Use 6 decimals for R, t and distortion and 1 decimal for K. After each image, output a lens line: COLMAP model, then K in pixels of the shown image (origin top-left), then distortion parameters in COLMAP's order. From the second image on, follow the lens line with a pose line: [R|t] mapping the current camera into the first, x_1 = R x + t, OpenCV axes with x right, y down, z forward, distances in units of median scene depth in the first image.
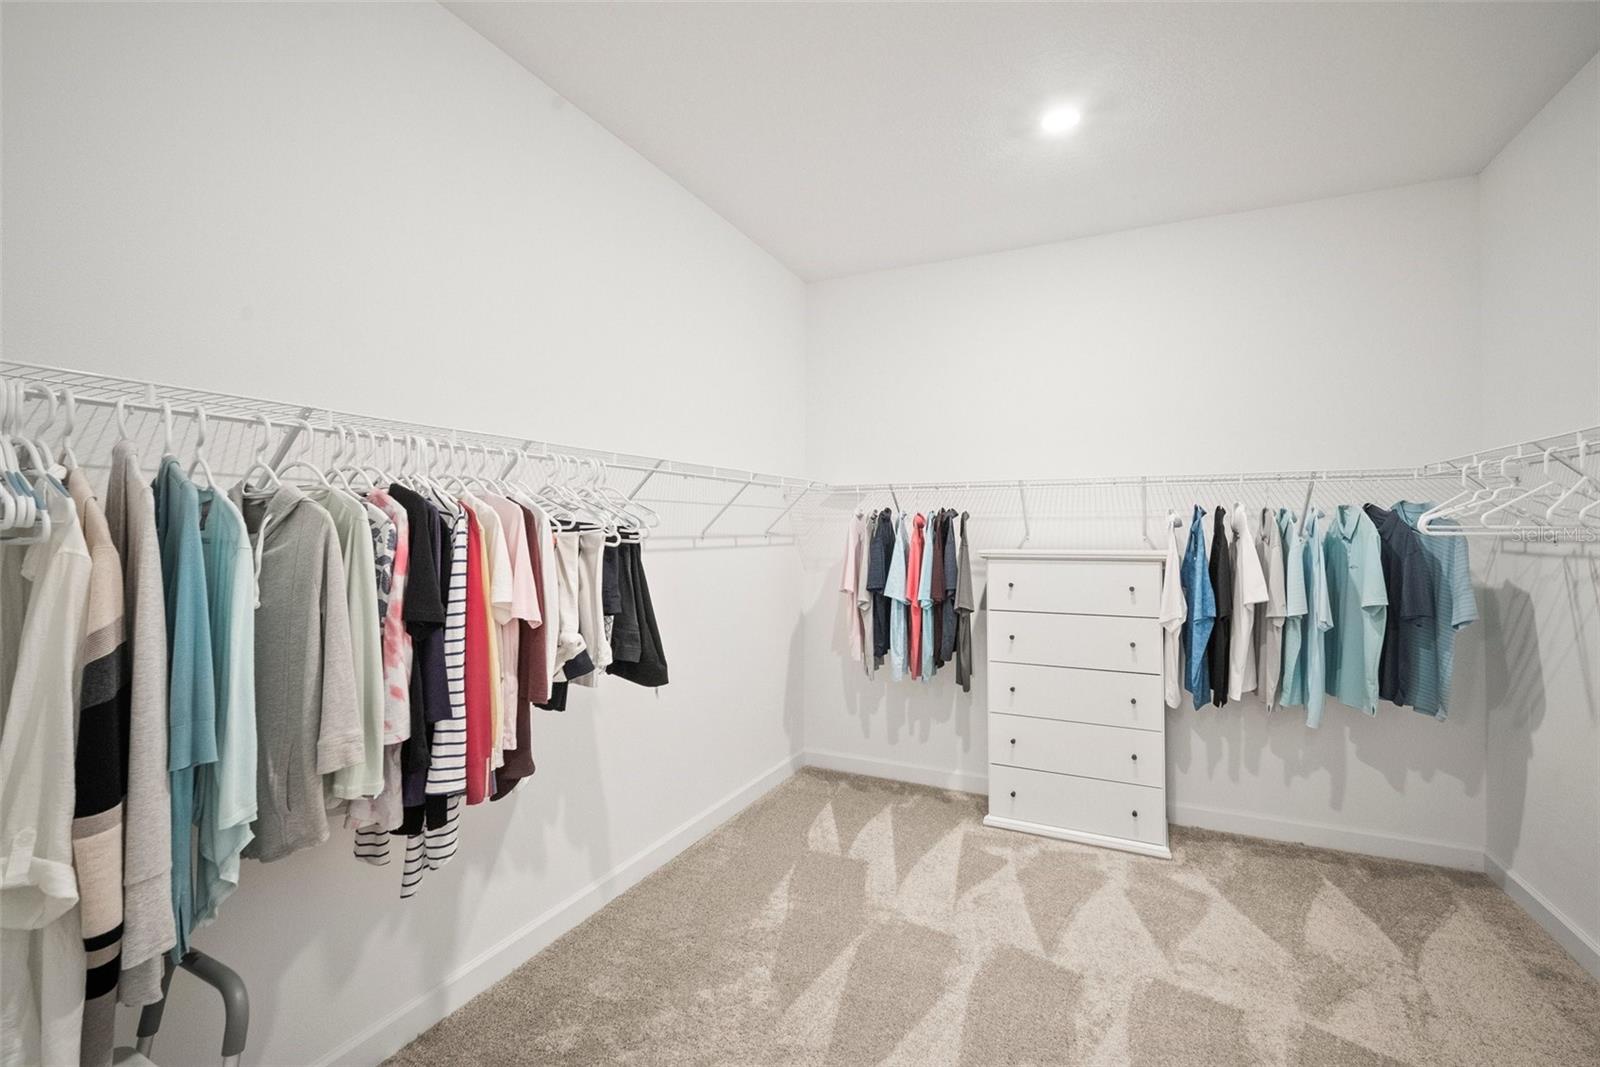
lens RADIAL K [[702.0, 0, 793.1], [0, 702.0, 530.0], [0, 0, 1]] dist [-0.004444, -0.000213]
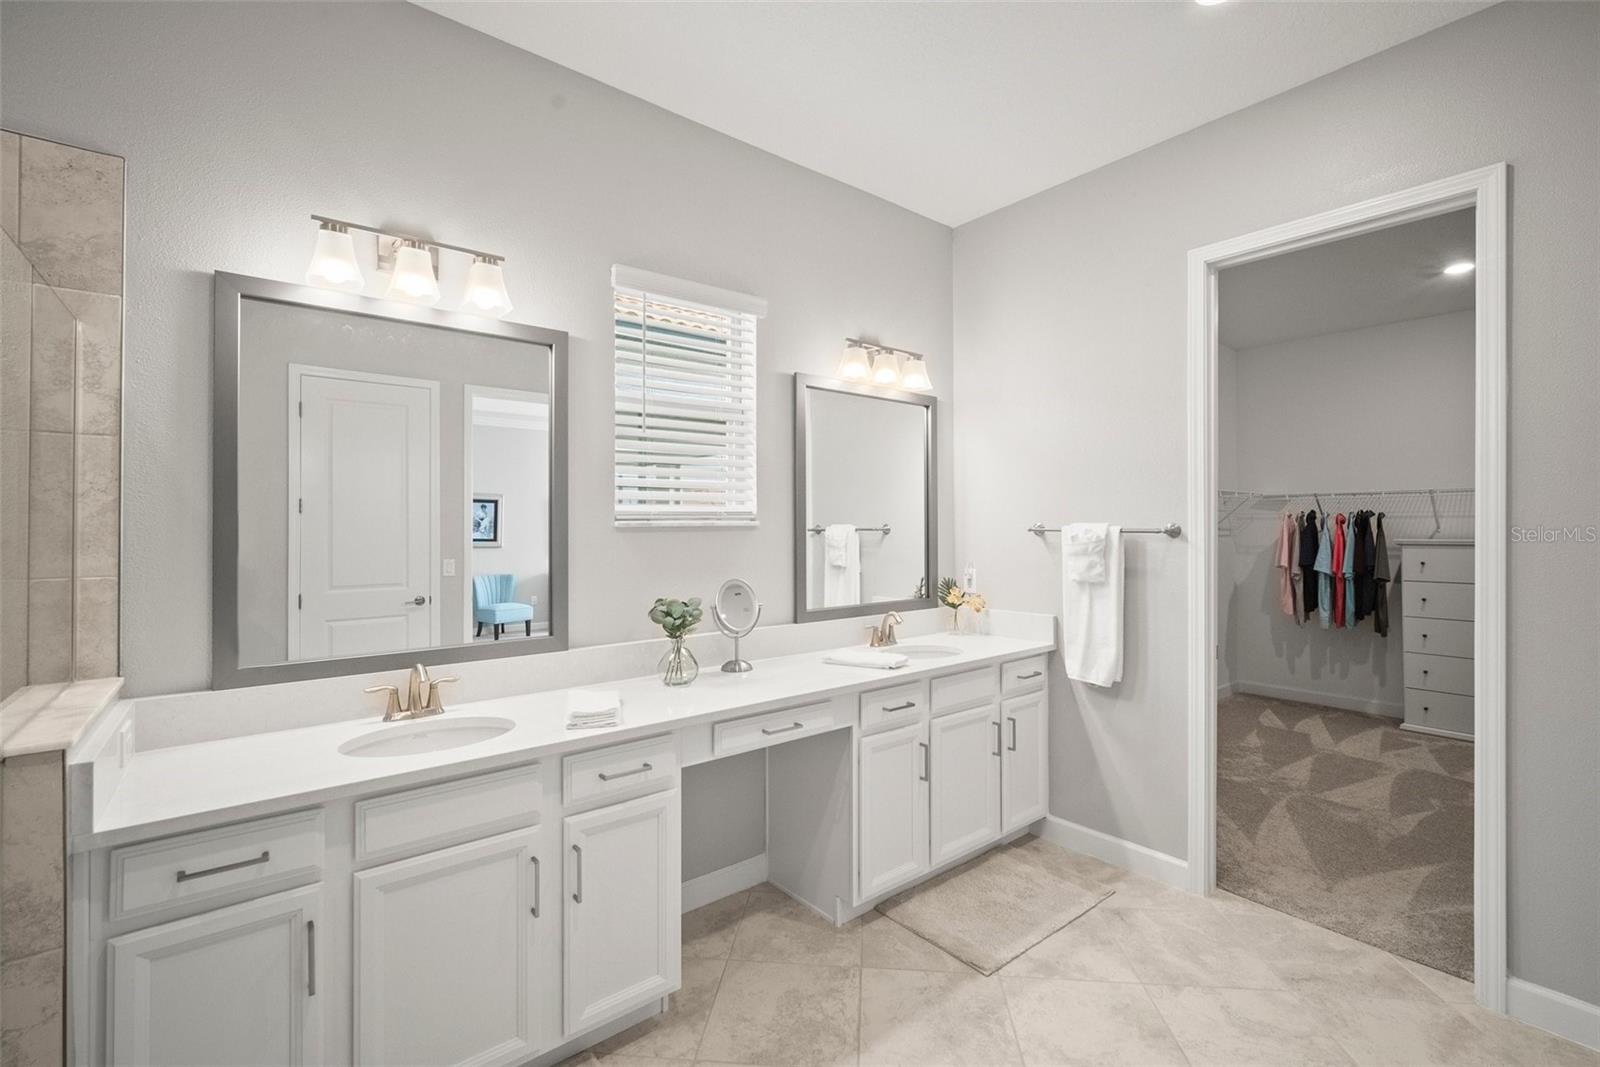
lens RADIAL K [[702.0, 0, 797.2], [0, 702.0, 528.9], [0, 0, 1]] dist [-0.004444, -0.000213]
pose [[0.909510, -0.002597, -0.415673, -0.241245], [0.000523, 0.999987, -0.005103, 0.014365], [0.415681, 0.004424, 0.909500, -0.775757]]
